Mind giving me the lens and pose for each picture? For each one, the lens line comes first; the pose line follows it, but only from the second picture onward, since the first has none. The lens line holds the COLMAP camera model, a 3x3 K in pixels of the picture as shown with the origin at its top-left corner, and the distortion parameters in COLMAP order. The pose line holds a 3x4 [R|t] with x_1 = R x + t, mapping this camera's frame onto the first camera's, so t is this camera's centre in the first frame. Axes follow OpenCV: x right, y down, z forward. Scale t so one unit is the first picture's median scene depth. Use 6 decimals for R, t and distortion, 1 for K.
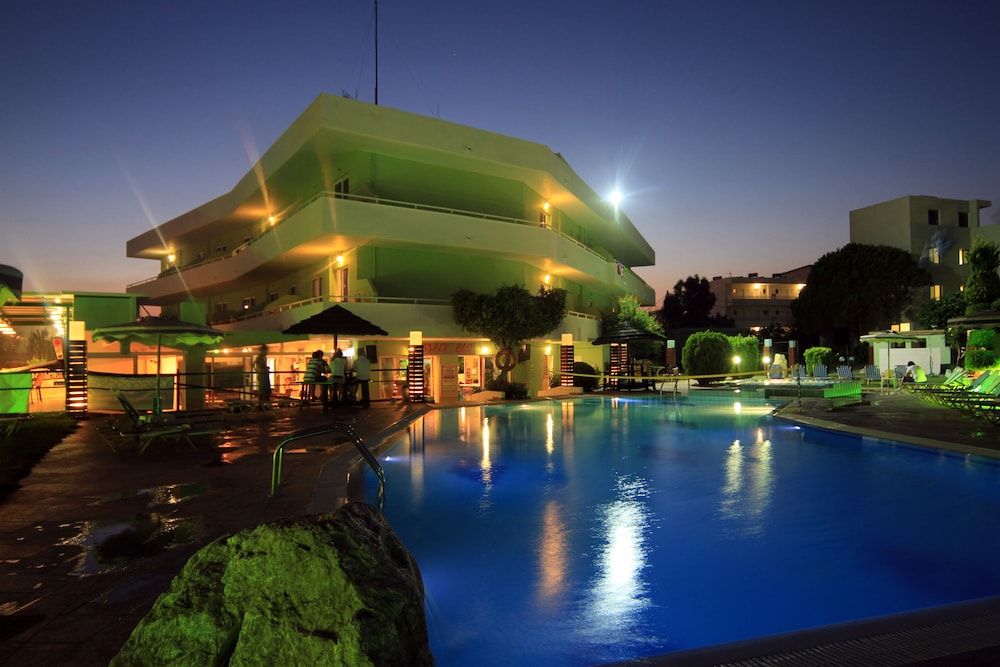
lens RADIAL K [[705.6, 0, 487.9], [0, 705.6, 337.5], [0, 0, 1]] dist [-0.005953, 0.002118]
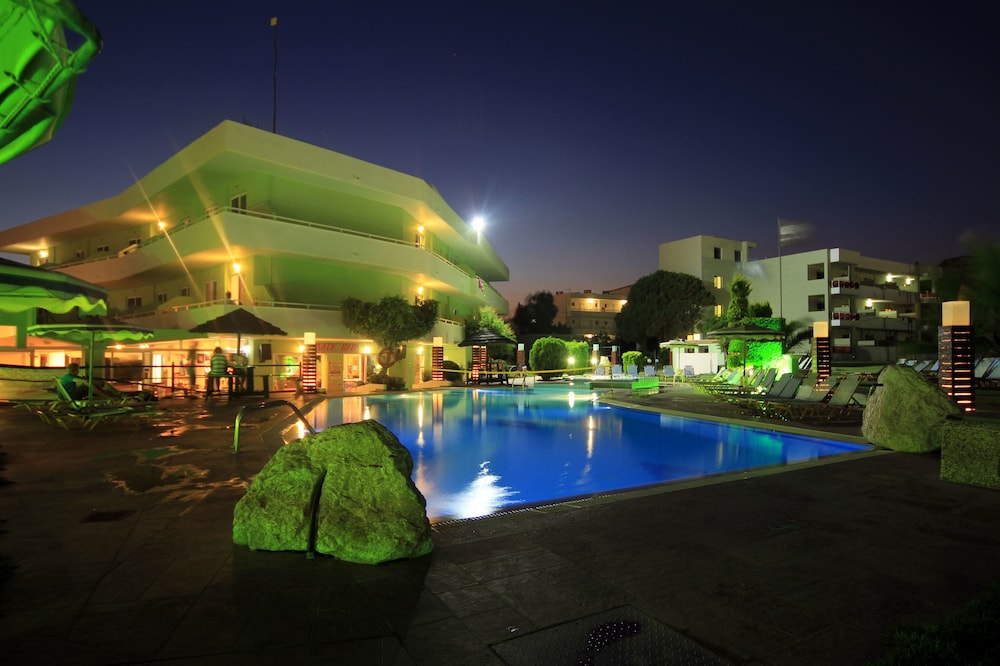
lens RADIAL K [[705.6, 0, 487.9], [0, 705.6, 337.0], [0, 0, 1]] dist [-0.005953, 0.002118]
pose [[0.978435, 0.019229, 0.205656, -0.050363], [-0.018314, 0.999812, -0.006352, 0.000699], [-0.205740, 0.002448, 0.978604, -0.192659]]
